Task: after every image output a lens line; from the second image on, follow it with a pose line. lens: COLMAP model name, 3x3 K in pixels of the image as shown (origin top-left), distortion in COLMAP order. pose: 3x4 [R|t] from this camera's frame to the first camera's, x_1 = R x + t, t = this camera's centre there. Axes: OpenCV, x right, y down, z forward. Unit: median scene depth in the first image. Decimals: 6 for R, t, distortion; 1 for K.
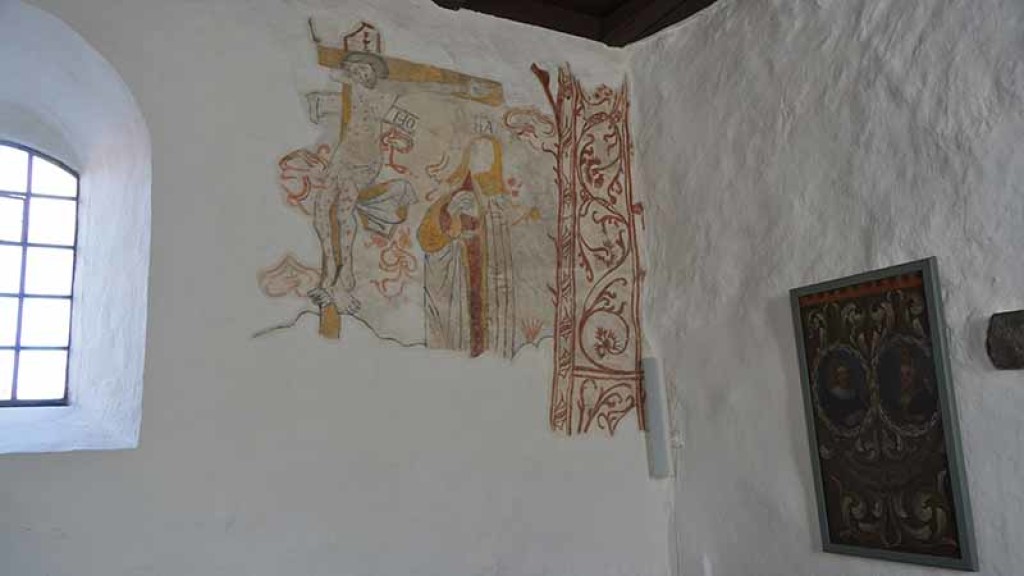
lens RADIAL K [[800.8, 0, 512.0], [0, 800.8, 288.0], [0, 0, 1]] dist [0.034750, 0.001339]
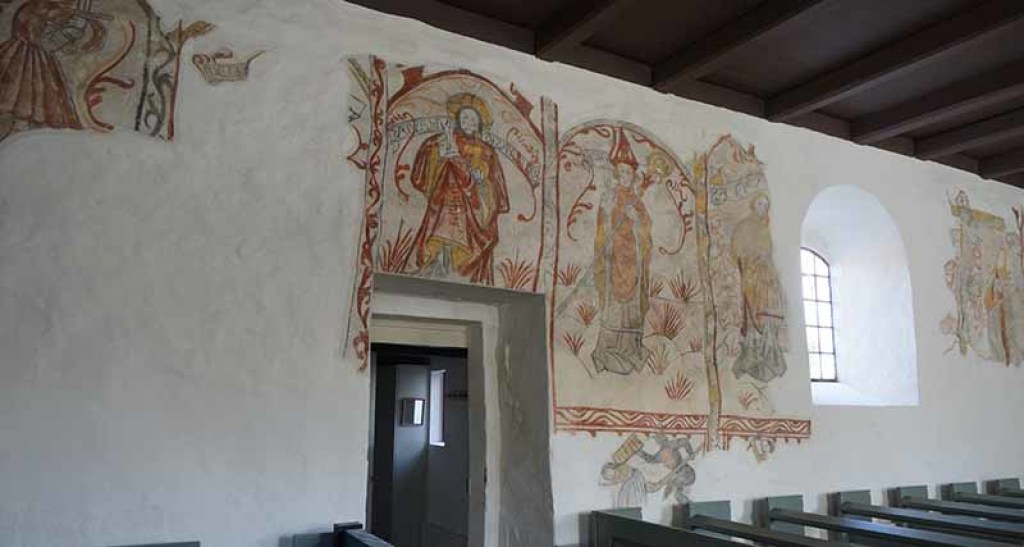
lens RADIAL K [[709.8, 0, 510.0], [0, 709.8, 279.7], [0, 0, 1]] dist [-0.005064, 0.005029]
pose [[0.998472, 0.049638, 0.024286, -1.292226], [-0.050012, 0.998635, 0.015058, -0.087729], [-0.023505, -0.016250, 0.999592, -0.677835]]
